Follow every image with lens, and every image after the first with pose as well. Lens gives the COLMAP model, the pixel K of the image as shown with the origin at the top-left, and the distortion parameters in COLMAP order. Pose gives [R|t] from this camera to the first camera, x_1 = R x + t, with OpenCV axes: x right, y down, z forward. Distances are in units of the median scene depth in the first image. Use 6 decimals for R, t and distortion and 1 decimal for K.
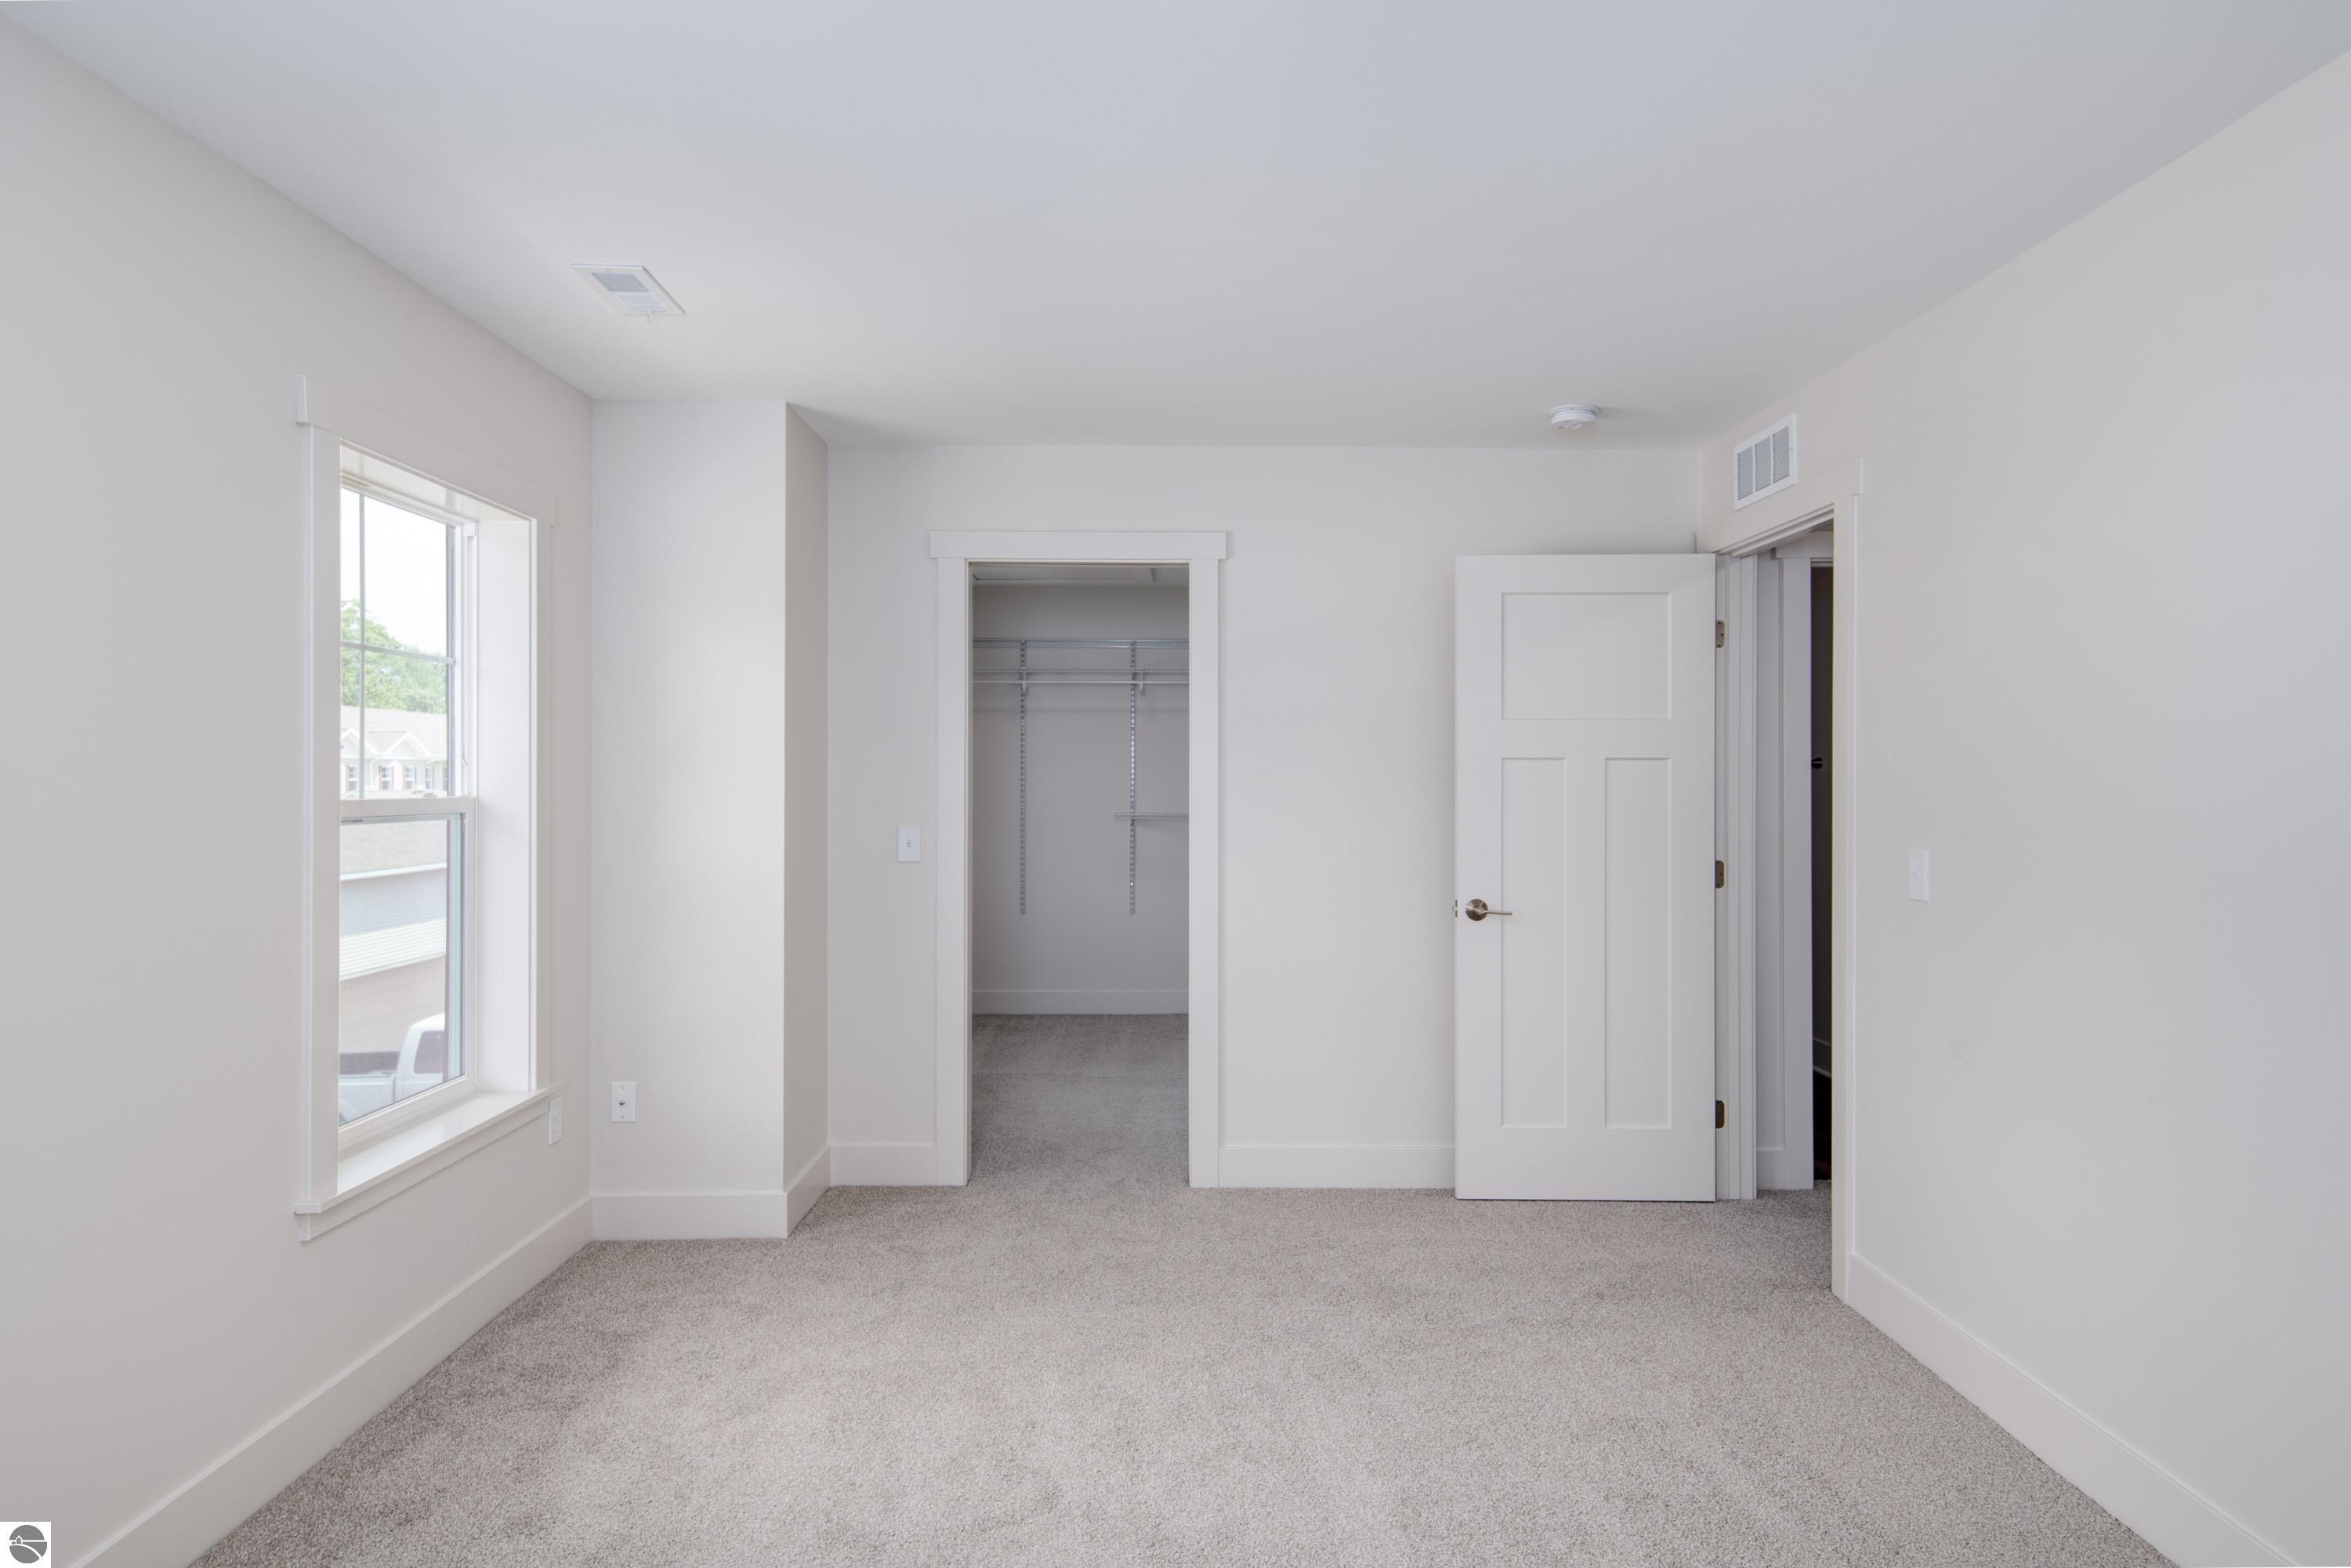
lens RADIAL K [[1440.8, 0, 1150.8], [0, 1440.8, 781.1], [0, 0, 1]] dist [0.016737, -0.004181]
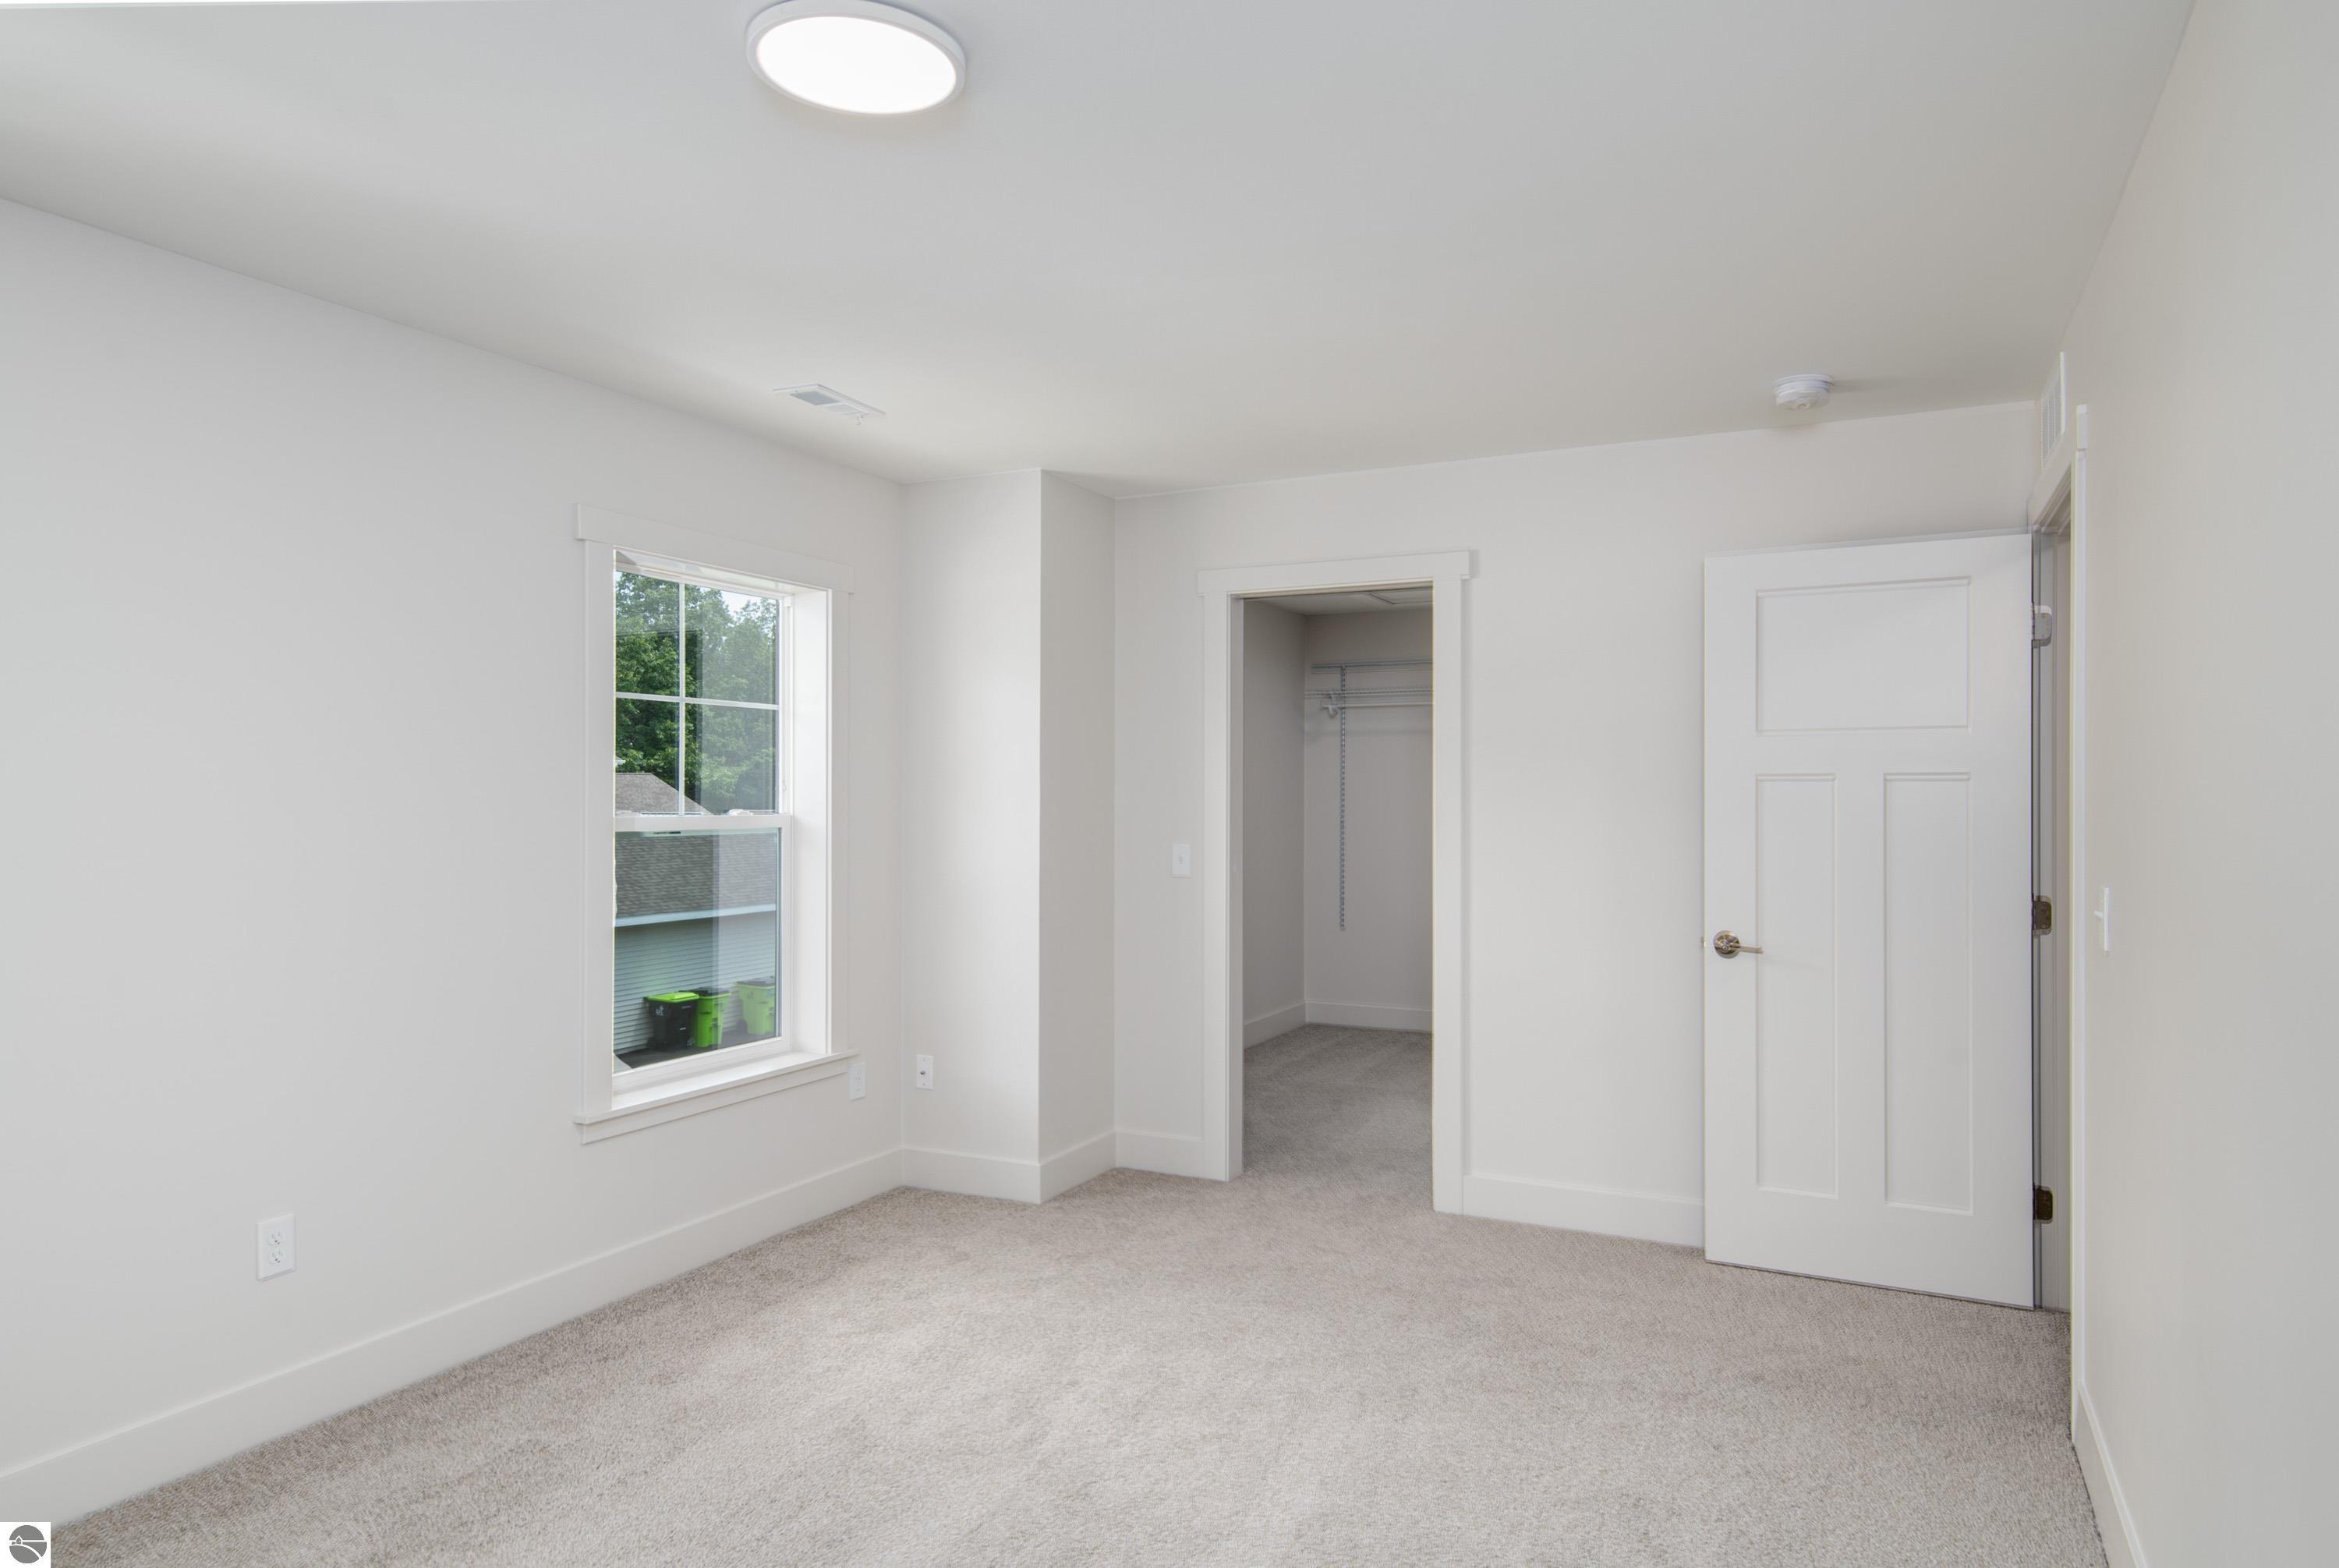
lens RADIAL K [[1433.5, 0, 1144.9], [0, 1433.5, 781.1], [0, 0, 1]] dist [0.016737, -0.004181]
pose [[0.891370, -0.005673, -0.453241, 0.336660], [-0.000719, 0.999903, -0.013928, -0.000827], [0.453276, 0.012741, 0.891279, 0.026411]]
